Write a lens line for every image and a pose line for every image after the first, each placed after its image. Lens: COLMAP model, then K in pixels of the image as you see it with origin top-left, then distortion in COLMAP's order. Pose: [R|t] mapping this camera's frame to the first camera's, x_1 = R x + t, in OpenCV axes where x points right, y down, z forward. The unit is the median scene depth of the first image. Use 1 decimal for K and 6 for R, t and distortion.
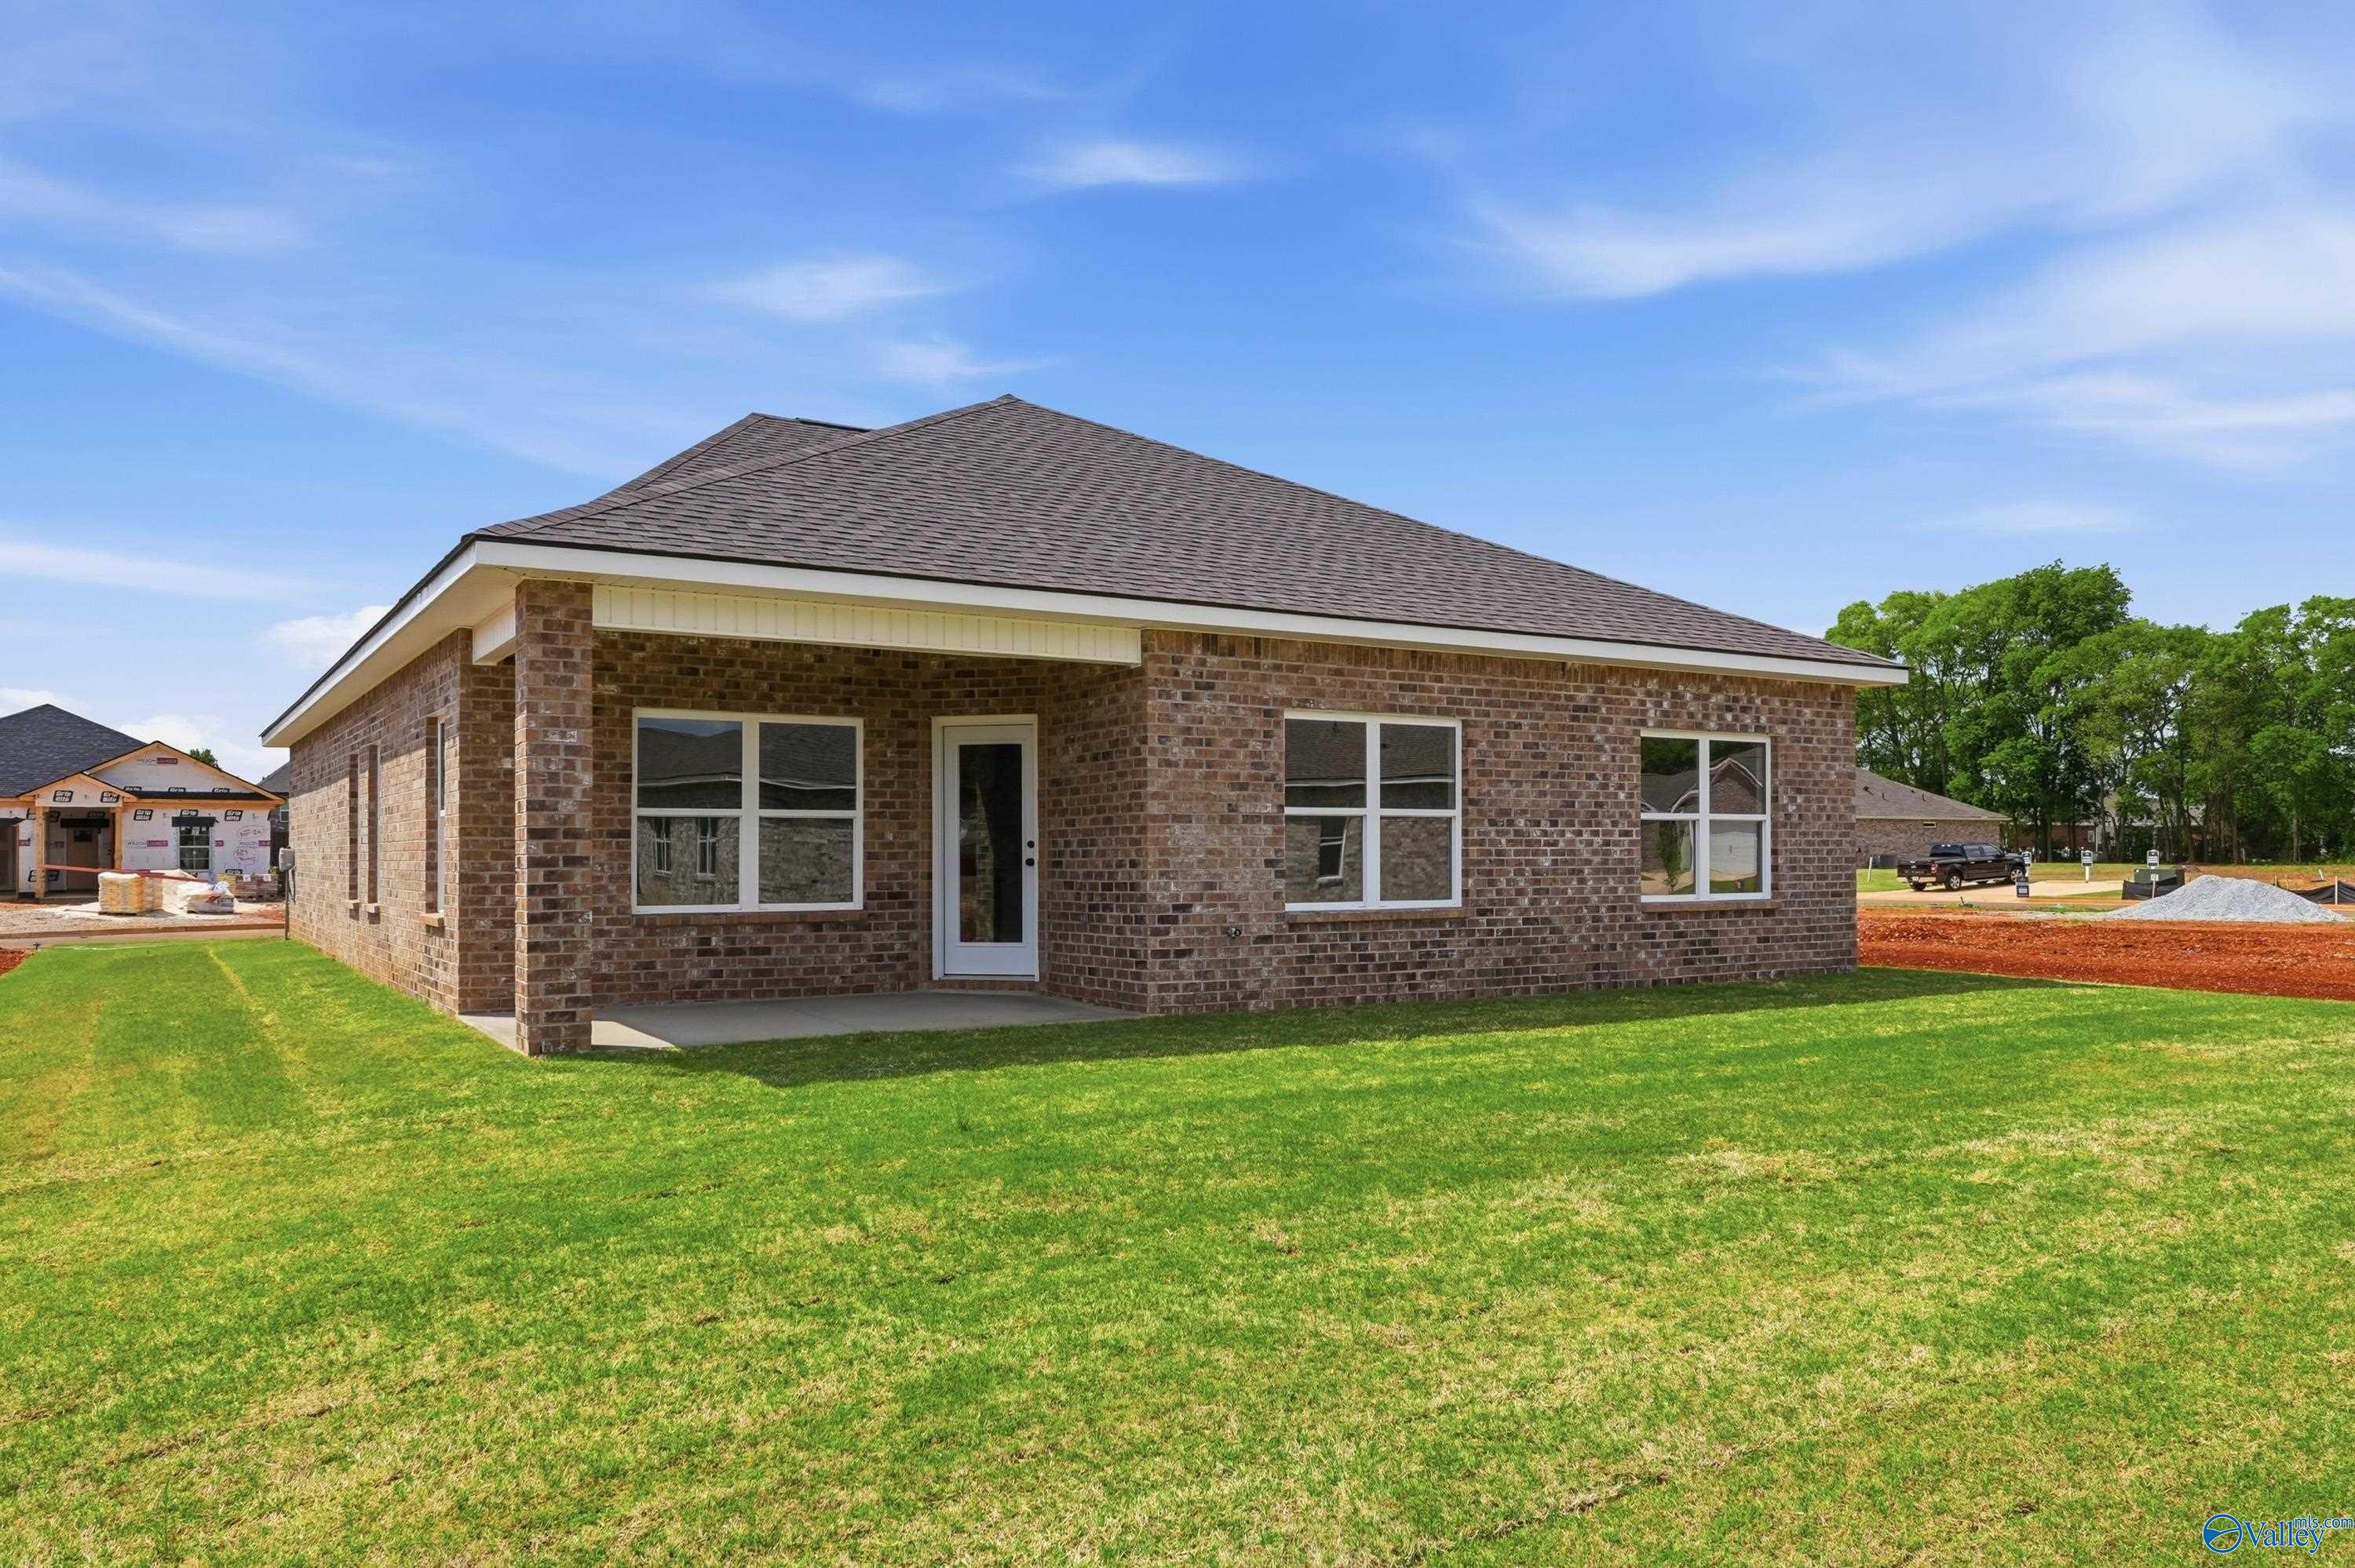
lens RADIAL K [[1780.8, 0, 1186.4], [0, 1780.8, 821.7], [0, 0, 1]] dist [-0.004249, -0.000964]
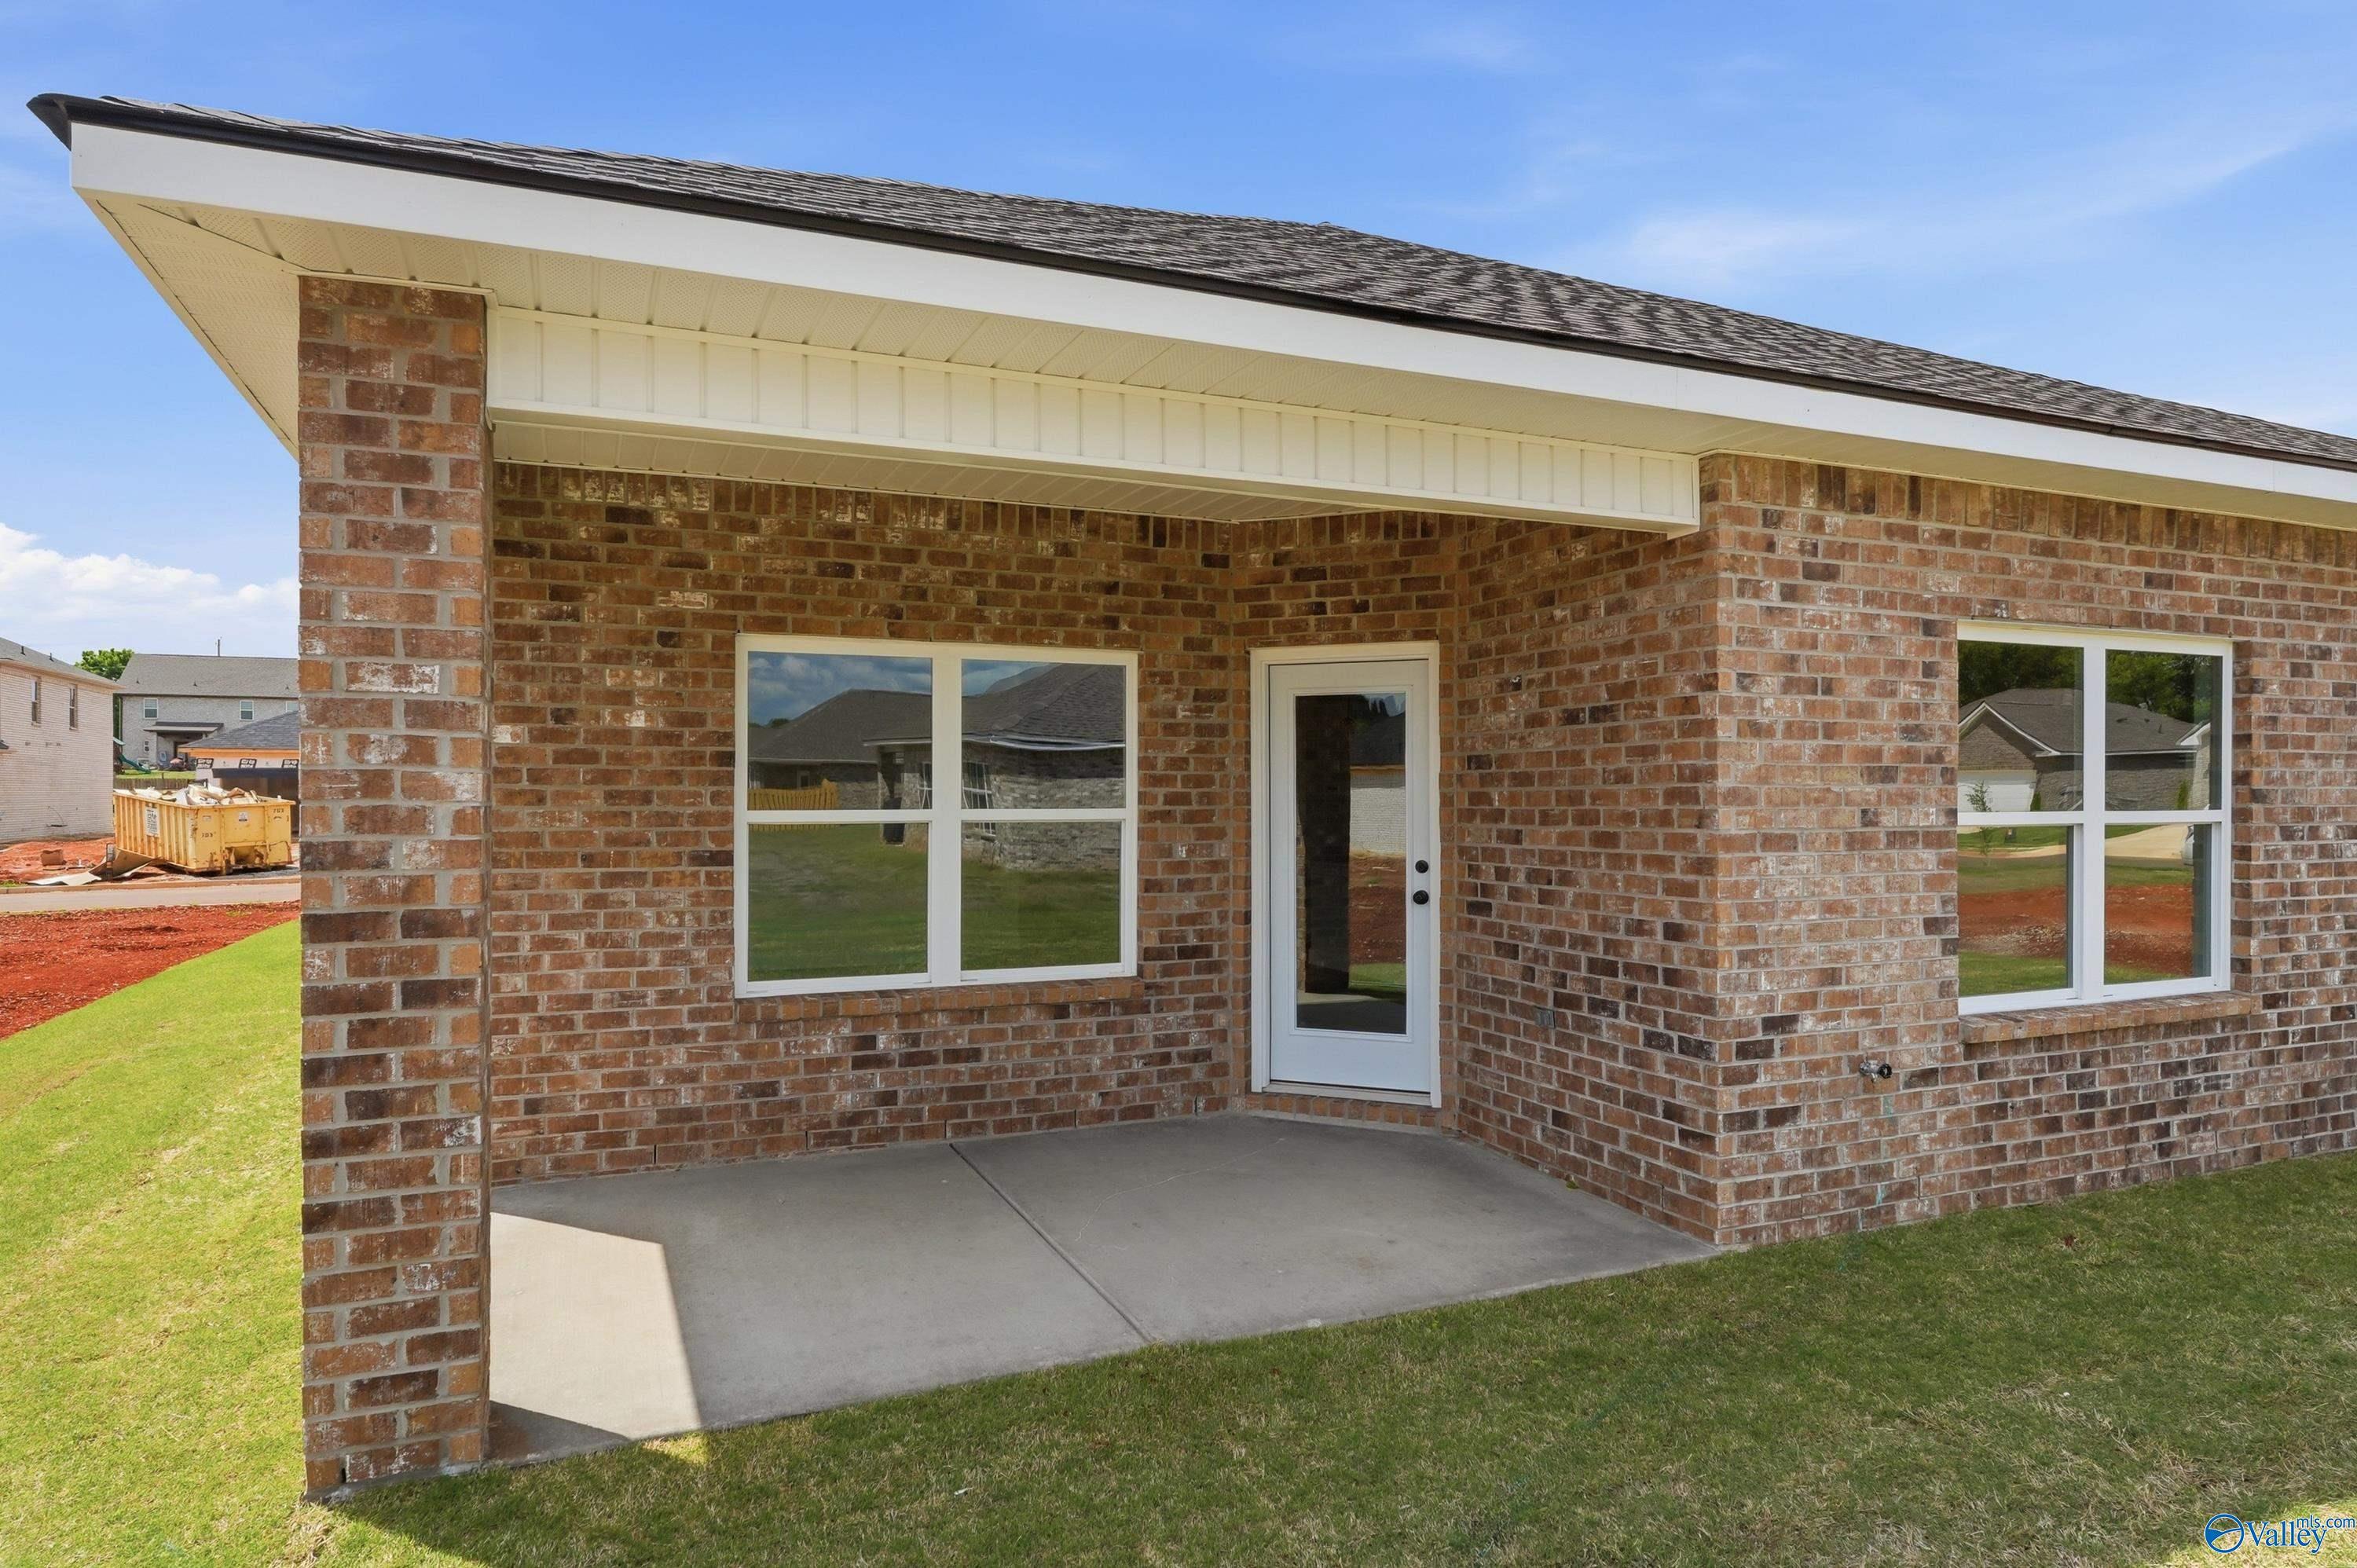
lens RADIAL K [[1398.8, 0, 1129.8], [0, 1398.8, 779.9], [0, 0, 1]] dist [-0.000969, -0.002174]
pose [[0.984471, 0.003153, -0.175517, -0.102018], [-0.000482, 0.999884, 0.015256, -0.022625], [0.175544, -0.014935, 0.984358, 0.540411]]
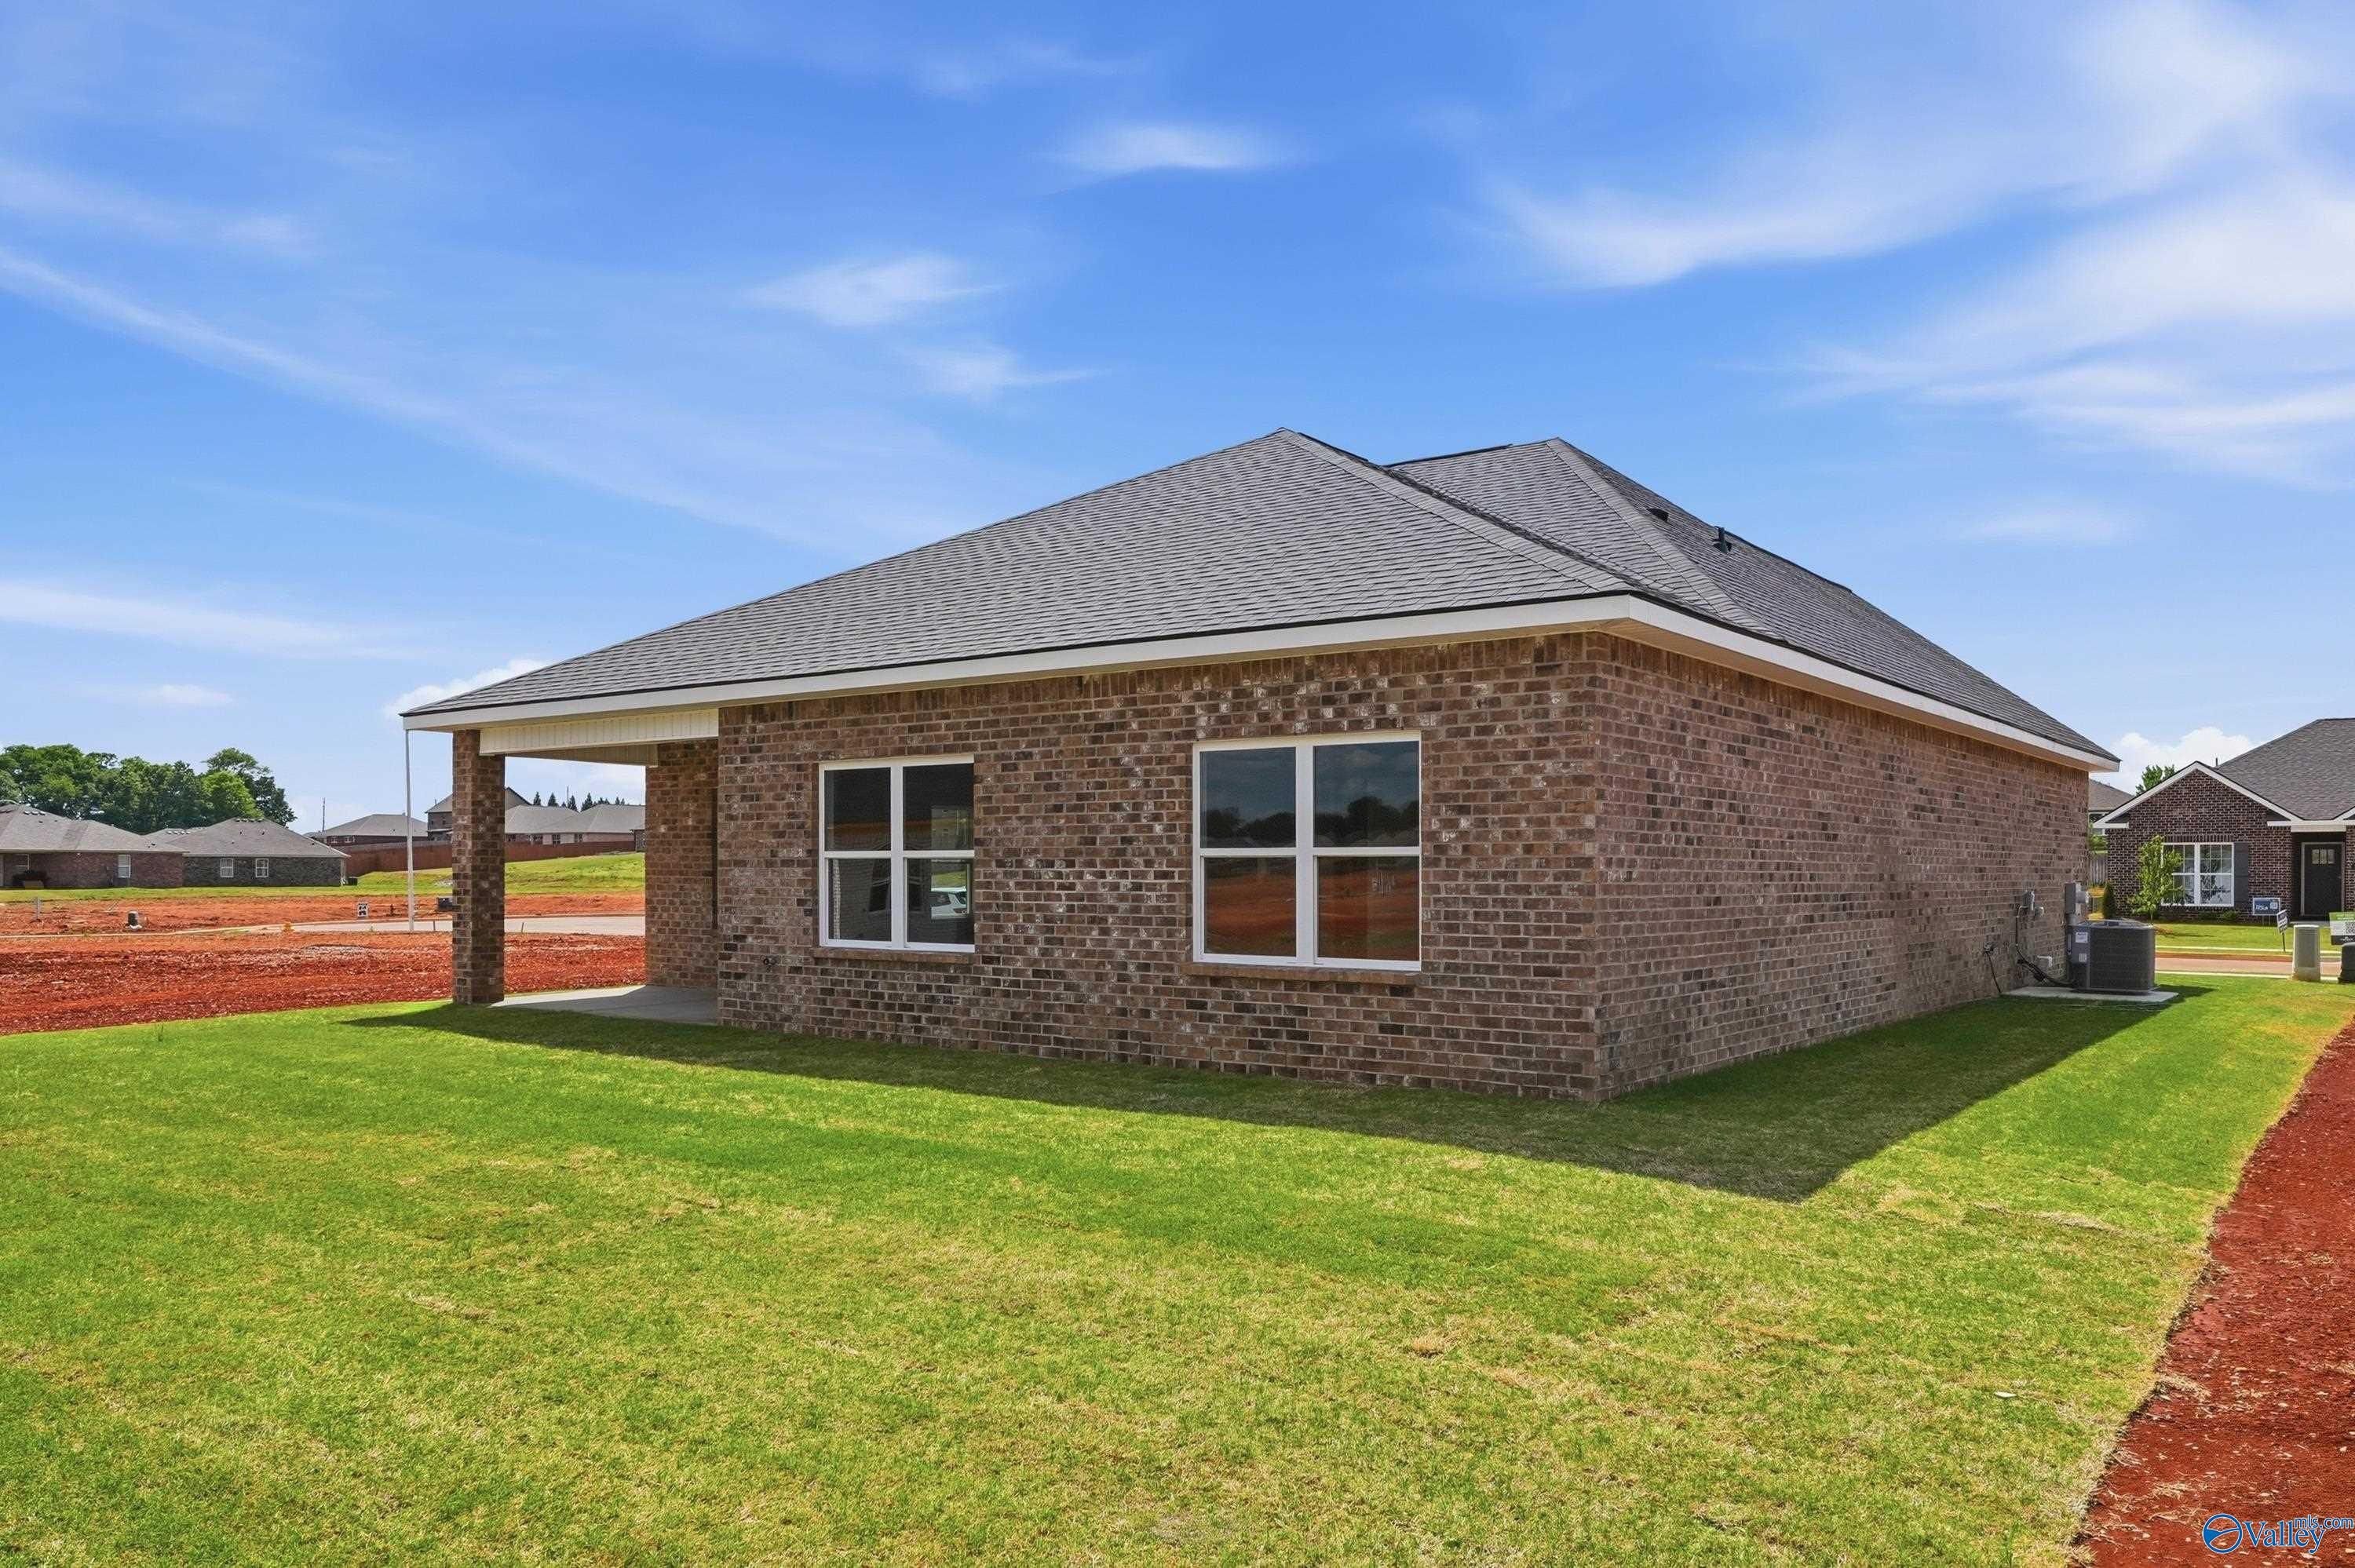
lens RADIAL K [[1626.0, 0, 1169.7], [0, 1626.0, 868.6], [0, 0, 1]] dist [-0.003964, -0.000403]
pose [[0.353727, 0.002389, -0.935346, 1.024021], [0.015189, 0.999850, 0.008298, -0.002583], [0.935225, -0.017142, 0.353638, 0.810640]]
